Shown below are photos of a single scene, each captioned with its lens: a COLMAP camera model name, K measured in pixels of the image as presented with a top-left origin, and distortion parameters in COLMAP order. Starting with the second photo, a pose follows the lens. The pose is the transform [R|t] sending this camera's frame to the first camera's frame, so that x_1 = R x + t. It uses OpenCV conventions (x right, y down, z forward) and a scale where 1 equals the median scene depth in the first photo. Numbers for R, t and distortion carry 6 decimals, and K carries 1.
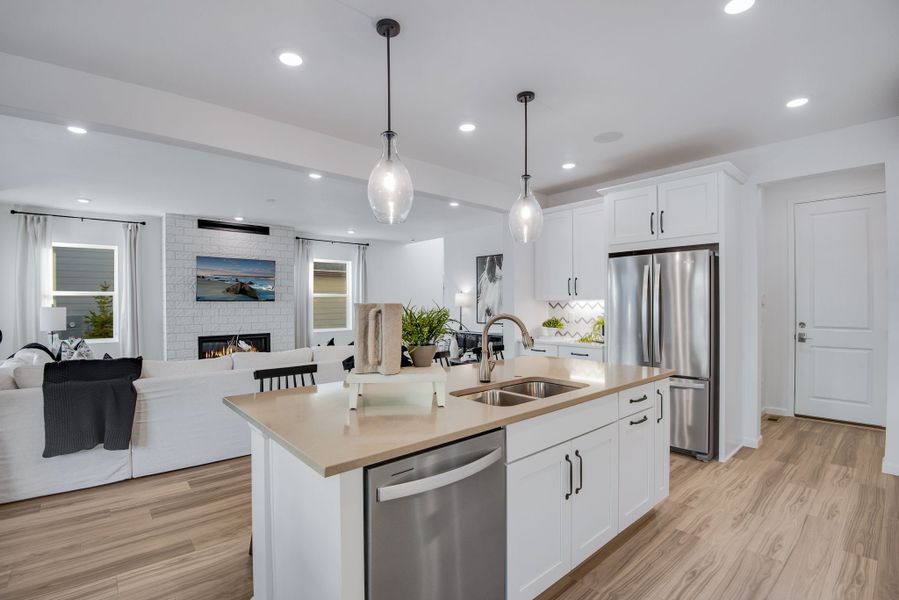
lens RADIAL K [[414.1, 0, 447.5], [0, 414.1, 304.1], [0, 0, 1]] dist [-0.033664, -0.008025]
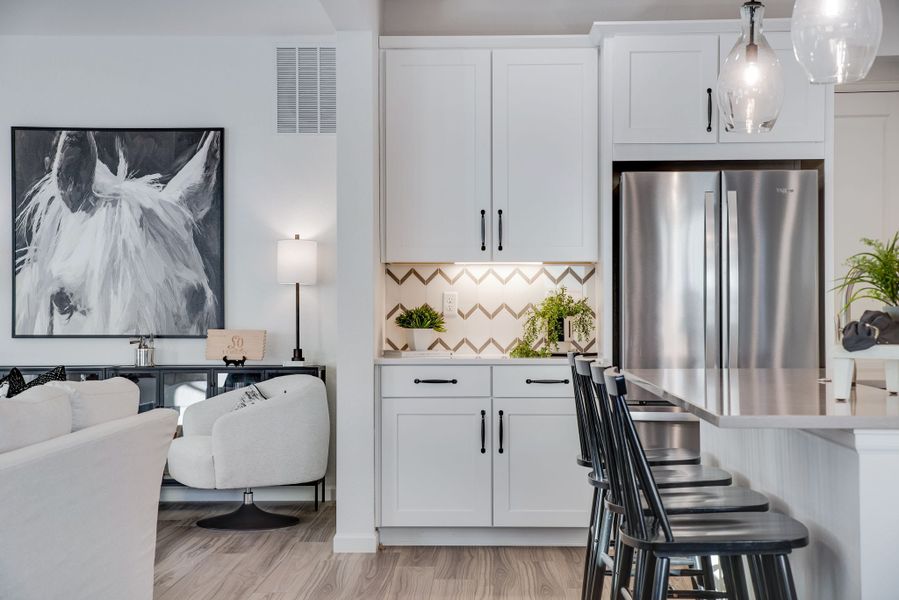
lens RADIAL K [[1376.0, 0, 449.5], [0, 1376.0, 300.8], [0, 0, 1]] dist [0.083030, 0.000000]
pose [[0.673826, 0.005666, 0.738869, -0.629762], [0.000030, 0.999970, -0.007696, 0.033681], [-0.738890, 0.005208, 0.673805, 0.056522]]
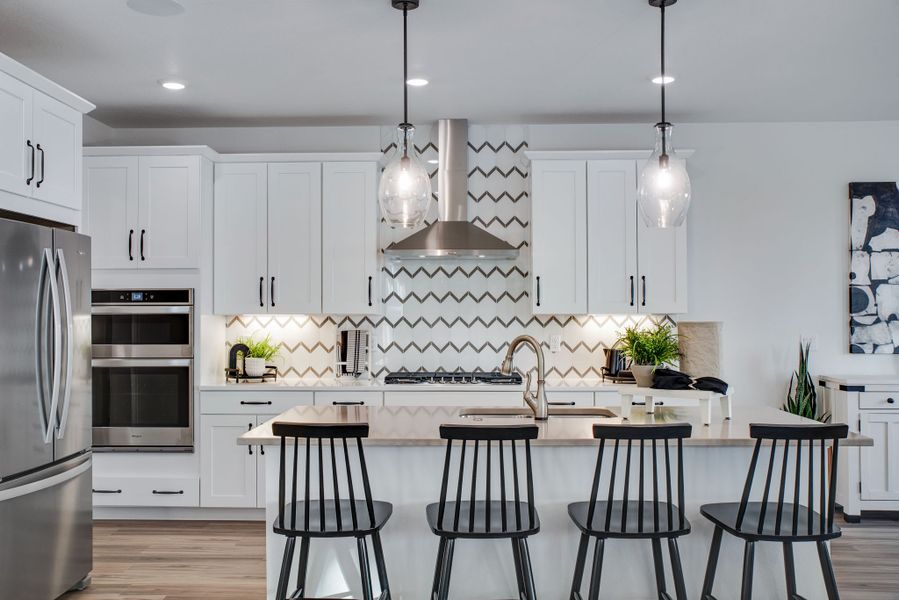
lens RADIAL K [[857.0, 0, 444.1], [0, 857.0, 292.2], [0, 0, 1]] dist [-0.014162, 0.000000]
pose [[-0.743848, 0.019399, 0.668068, -0.351611], [0.003667, 0.999682, -0.024946, -0.008633], [-0.668339, -0.016106, -0.743682, 0.915287]]
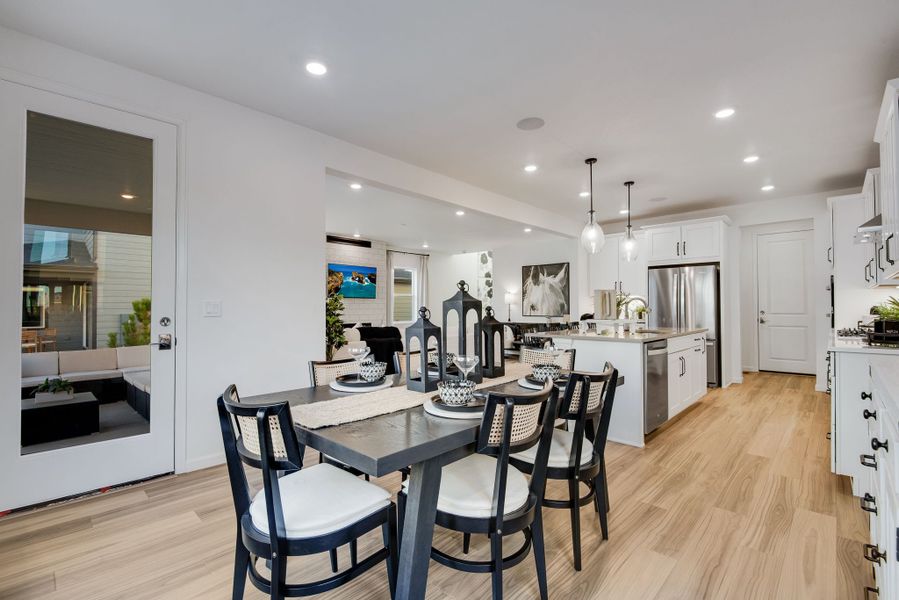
lens RADIAL K [[414.1, 0, 430.7], [0, 414.1, 301.1], [0, 0, 1]] dist [-0.033664, -0.008025]
pose [[0.997945, 0.003793, 0.063966, -0.393359], [-0.002405, 0.999760, -0.021759, 0.034765], [-0.064033, 0.021561, 0.997715, -0.376358]]
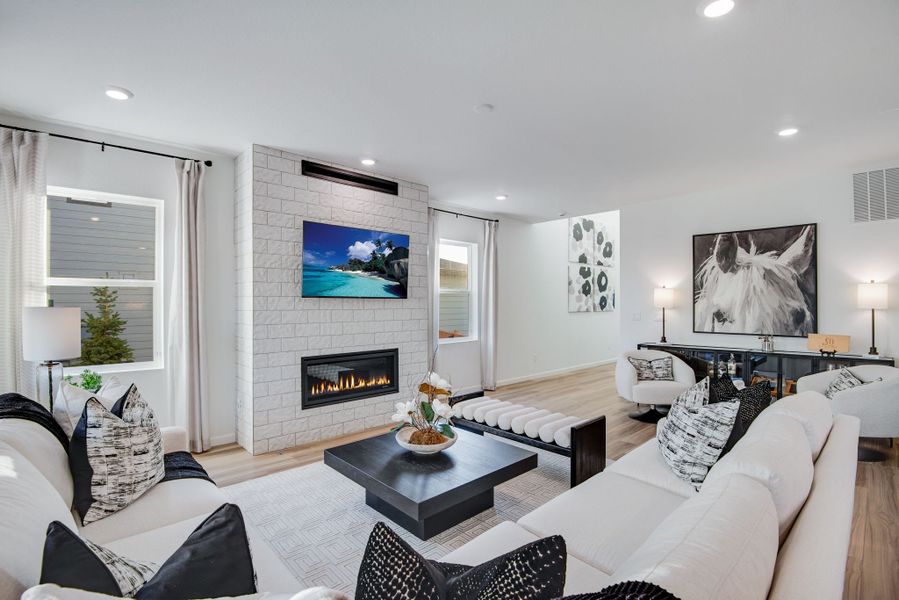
lens RADIAL K [[414.1, 0, 445.8], [0, 414.1, 302.7], [0, 0, 1]] dist [-0.033664, -0.008025]
pose [[0.999457, 0.003233, 0.032789, -0.466144], [-0.003081, 0.999984, -0.004680, 0.001742], [-0.032803, 0.004577, 0.999451, 0.442491]]
